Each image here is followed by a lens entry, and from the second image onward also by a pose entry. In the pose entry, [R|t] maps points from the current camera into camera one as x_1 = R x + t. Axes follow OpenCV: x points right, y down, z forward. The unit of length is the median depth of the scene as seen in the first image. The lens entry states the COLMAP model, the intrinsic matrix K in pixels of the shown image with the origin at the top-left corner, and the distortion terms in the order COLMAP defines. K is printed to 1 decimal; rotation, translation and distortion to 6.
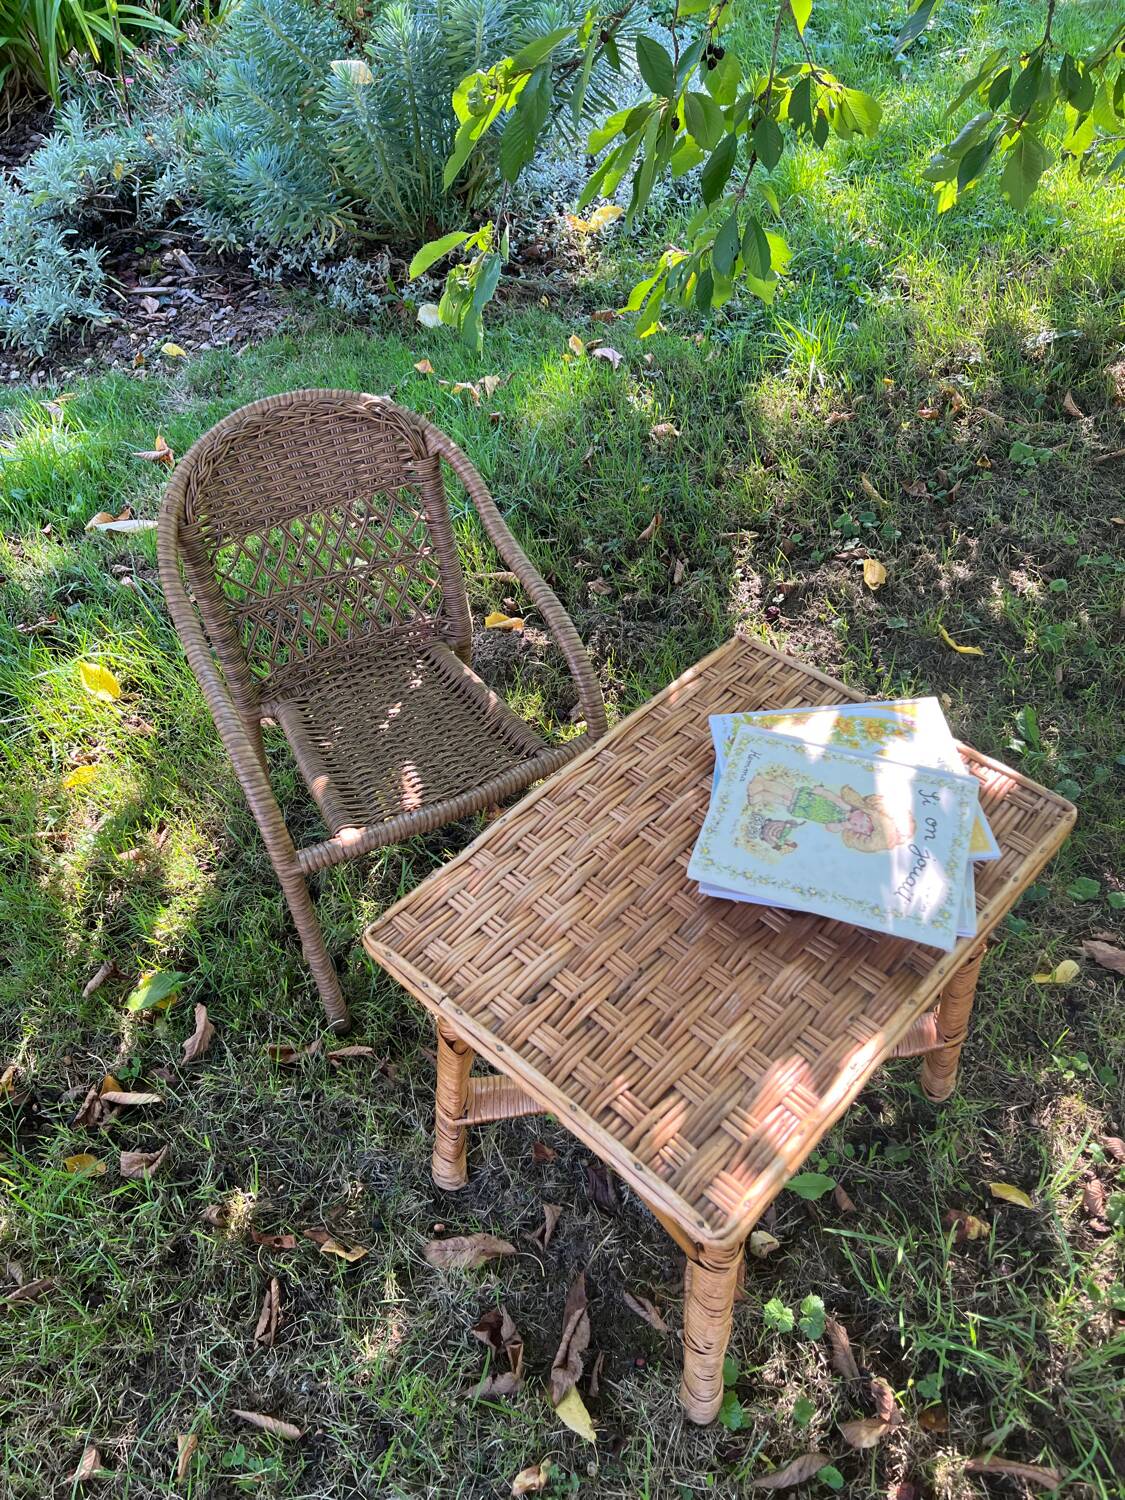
lens RADIAL K [[1130.2, 0, 567.6], [0, 1130.2, 758.2], [0, 0, 1]] dist [0.077504, -0.102703]
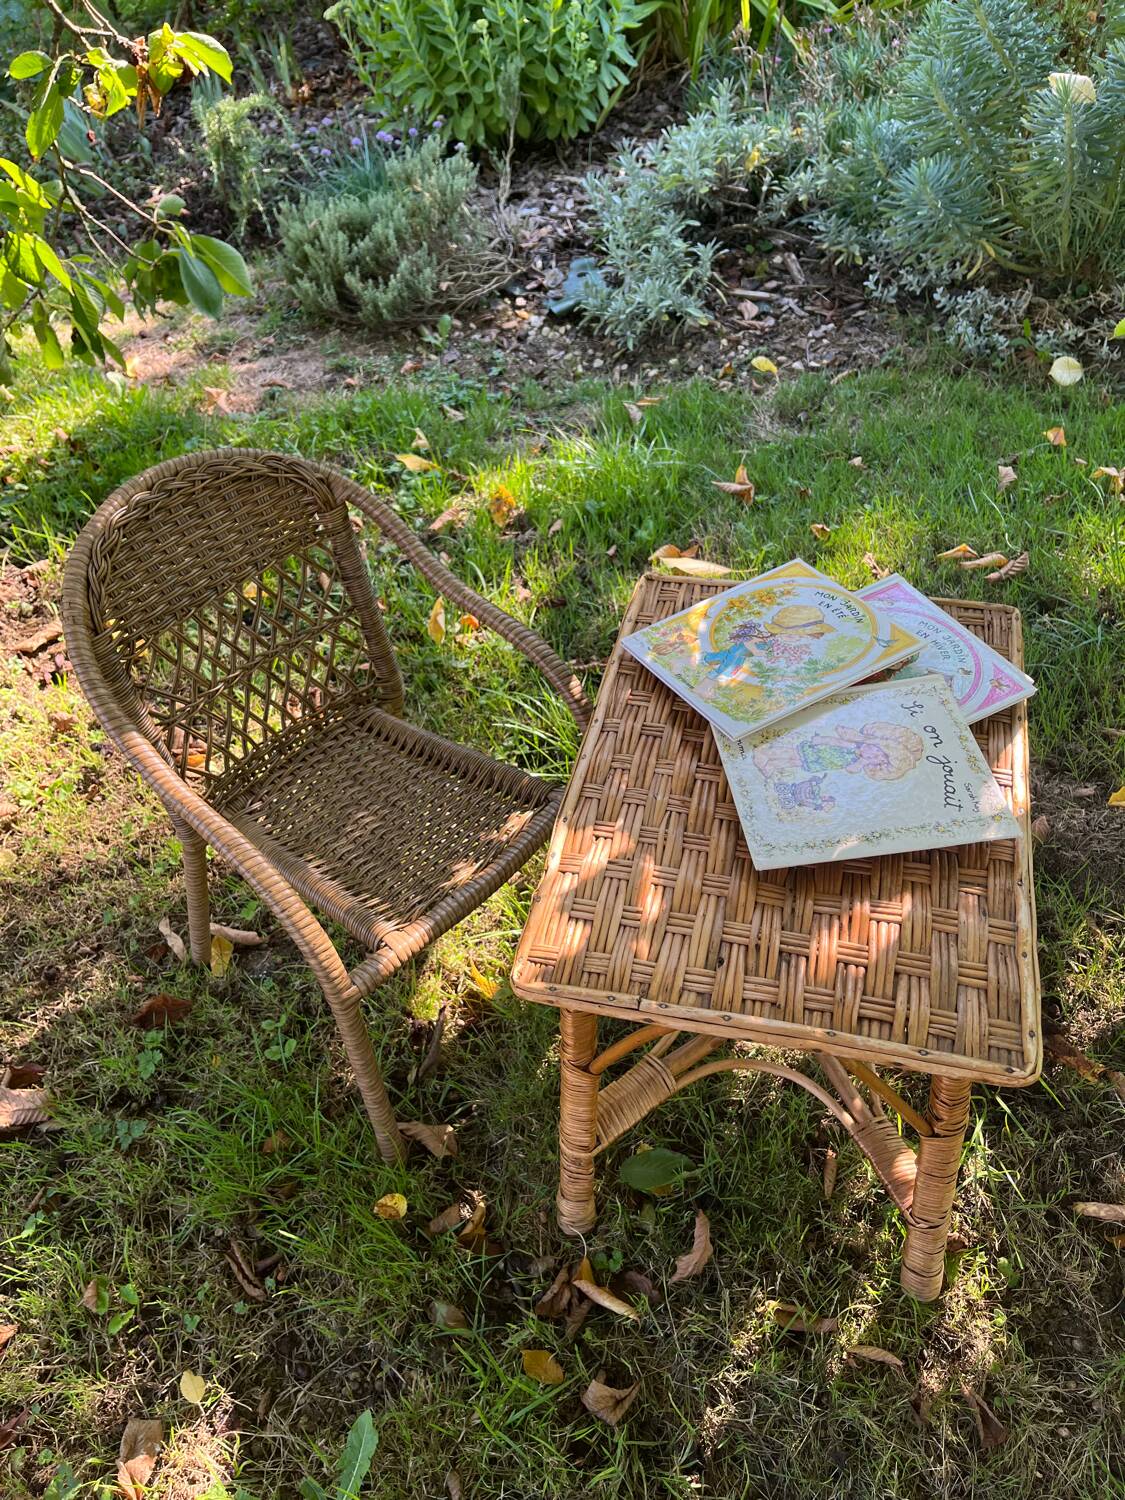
lens RADIAL K [[1160.3, 0, 572.1], [0, 1160.3, 748.1], [0, 0, 1]] dist [0.065474, -0.081688]
pose [[0.914405, 0.264815, -0.306163, -0.130646], [-0.264475, 0.963415, 0.043407, -0.067082], [0.306457, 0.041280, 0.950989, 0.080633]]
